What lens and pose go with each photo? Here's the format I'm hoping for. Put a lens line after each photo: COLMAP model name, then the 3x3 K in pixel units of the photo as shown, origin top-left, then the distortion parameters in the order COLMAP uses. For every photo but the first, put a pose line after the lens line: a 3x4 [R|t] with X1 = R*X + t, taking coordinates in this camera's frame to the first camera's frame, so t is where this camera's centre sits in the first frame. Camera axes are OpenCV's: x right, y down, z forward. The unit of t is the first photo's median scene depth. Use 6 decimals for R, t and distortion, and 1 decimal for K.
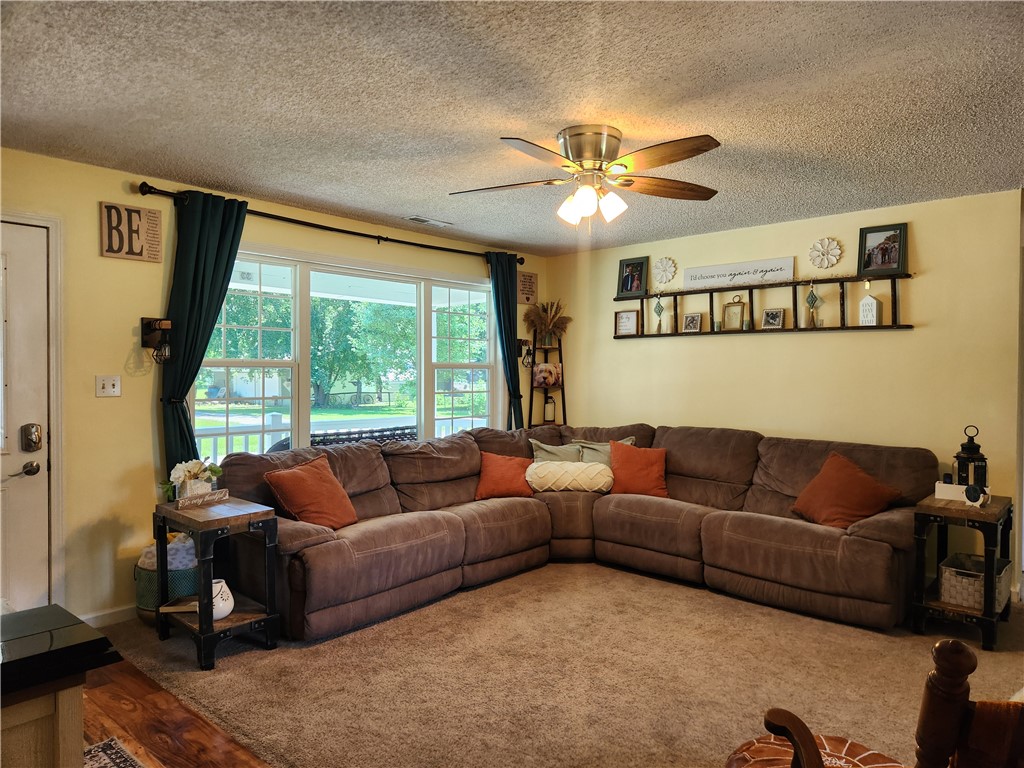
lens RADIAL K [[690.6, 0, 510.5], [0, 690.6, 381.2], [0, 0, 1]] dist [0.044399, -0.034821]
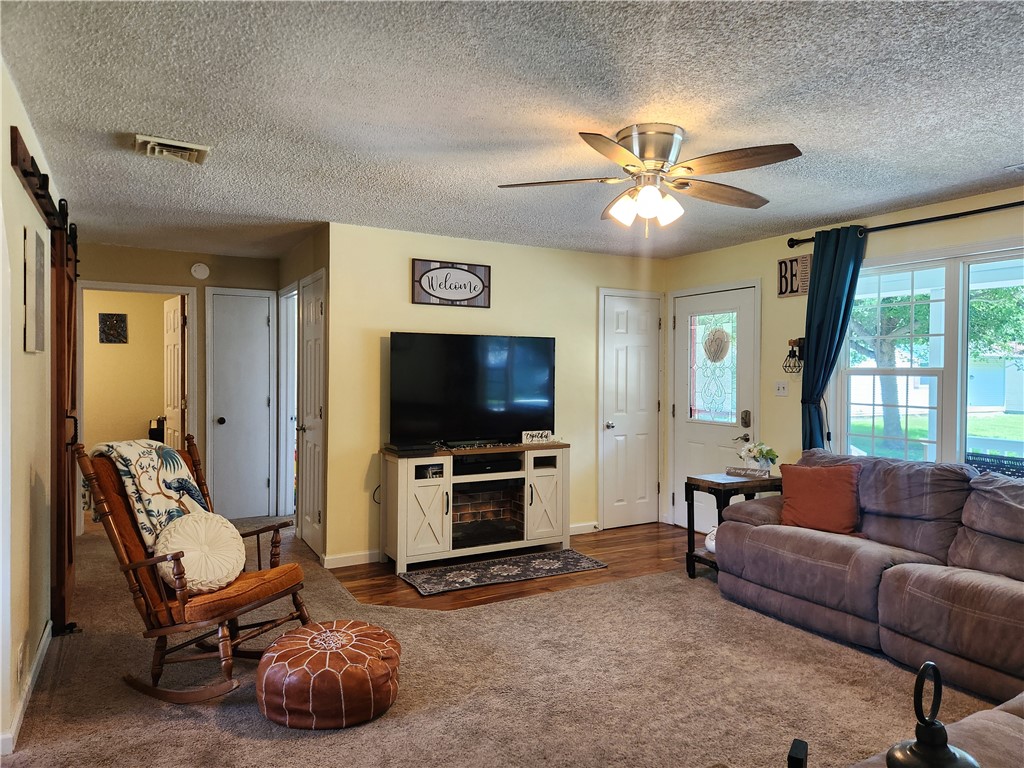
lens RADIAL K [[690.6, 0, 539.7], [0, 690.6, 374.1], [0, 0, 1]] dist [0.044399, -0.034821]
pose [[-0.318891, 0.007303, -0.947763, 0.906837], [-0.010300, 0.999885, 0.011170, -0.032265], [0.947735, 0.013324, -0.318779, 0.970263]]
